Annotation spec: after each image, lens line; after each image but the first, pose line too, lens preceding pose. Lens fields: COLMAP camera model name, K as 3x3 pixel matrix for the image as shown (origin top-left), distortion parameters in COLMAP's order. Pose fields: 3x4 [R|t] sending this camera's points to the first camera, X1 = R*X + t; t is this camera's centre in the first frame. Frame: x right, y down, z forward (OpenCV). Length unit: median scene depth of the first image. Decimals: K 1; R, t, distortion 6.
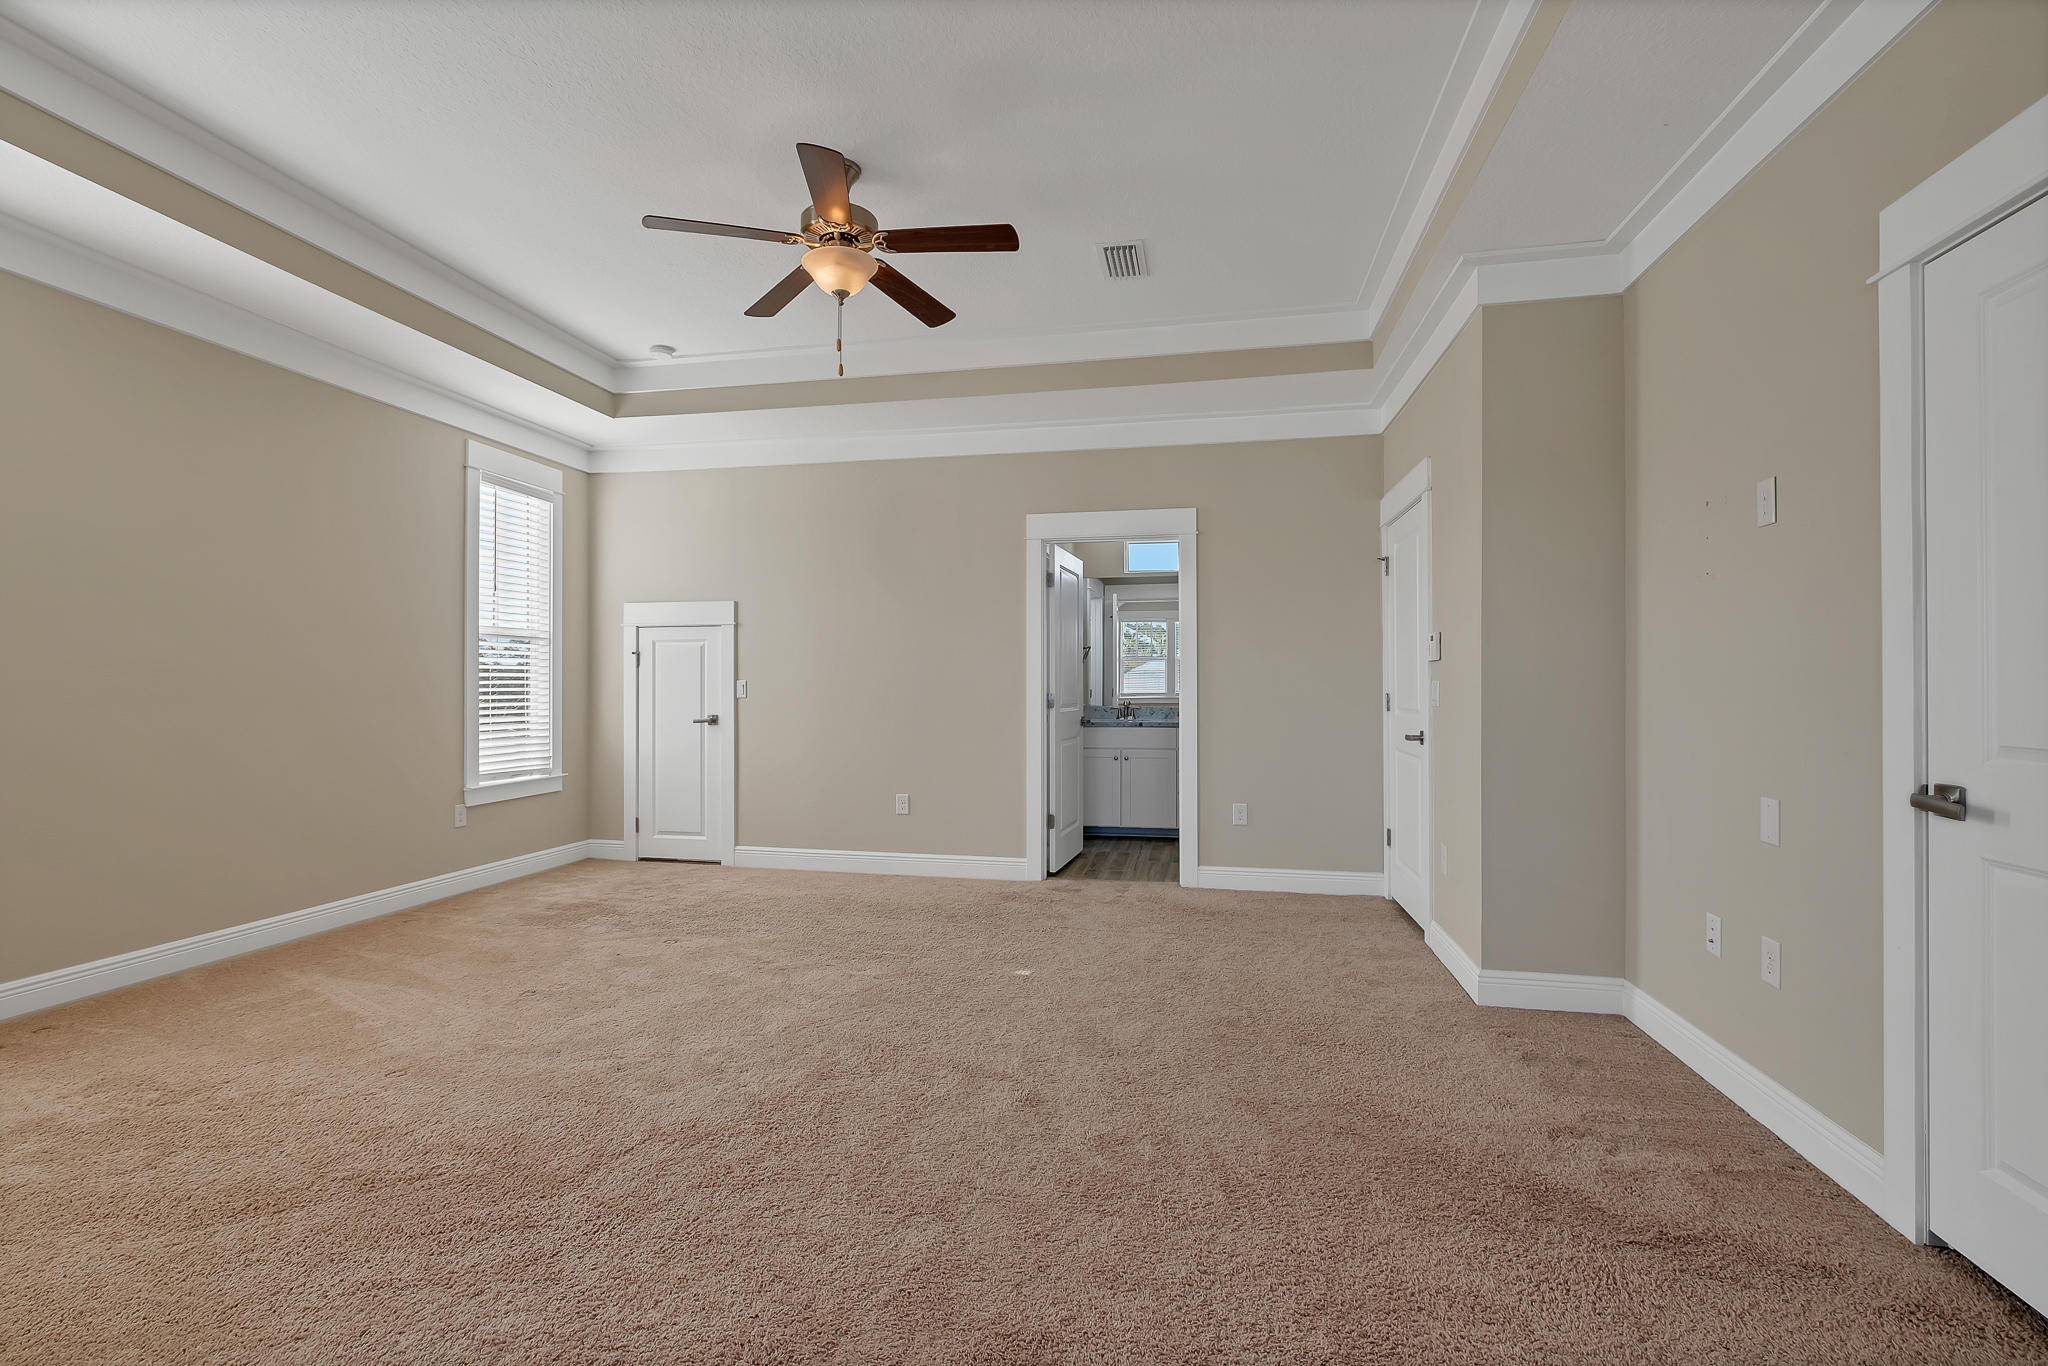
lens RADIAL K [[918.1, 0, 1014.9], [0, 918.1, 685.8], [0, 0, 1]] dist [-0.002508, 0.000405]
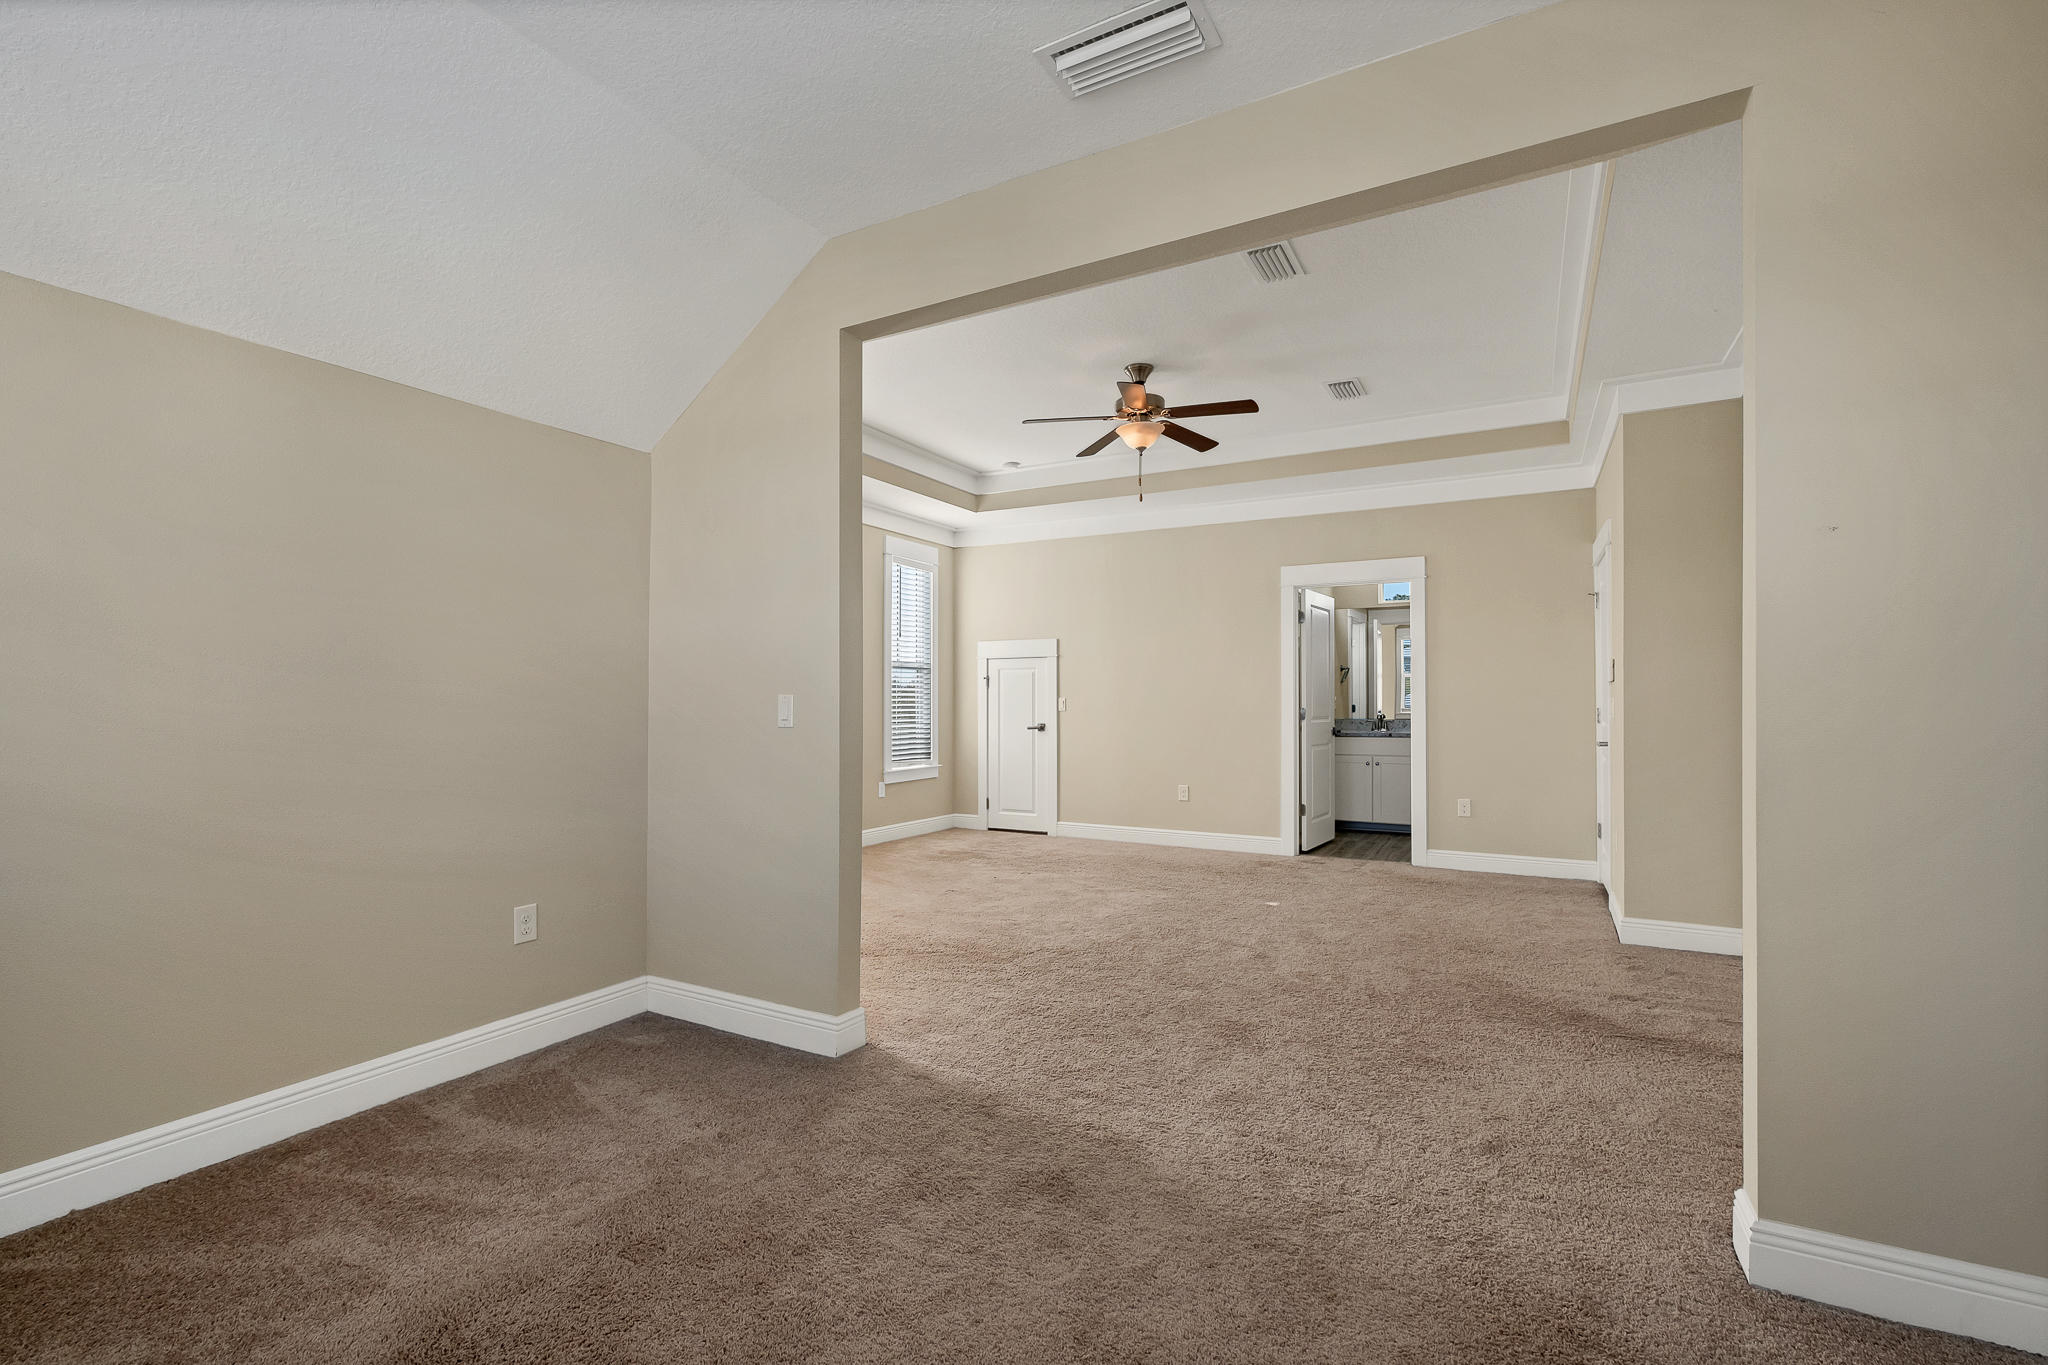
lens RADIAL K [[918.1, 0, 1013.5], [0, 918.1, 690.6], [0, 0, 1]] dist [-0.002508, 0.000405]
pose [[0.952882, -0.004005, -0.303315, 0.049760], [0.000392, 0.999928, -0.011972, -0.000427], [0.303342, 0.011289, 0.952815, -0.358868]]
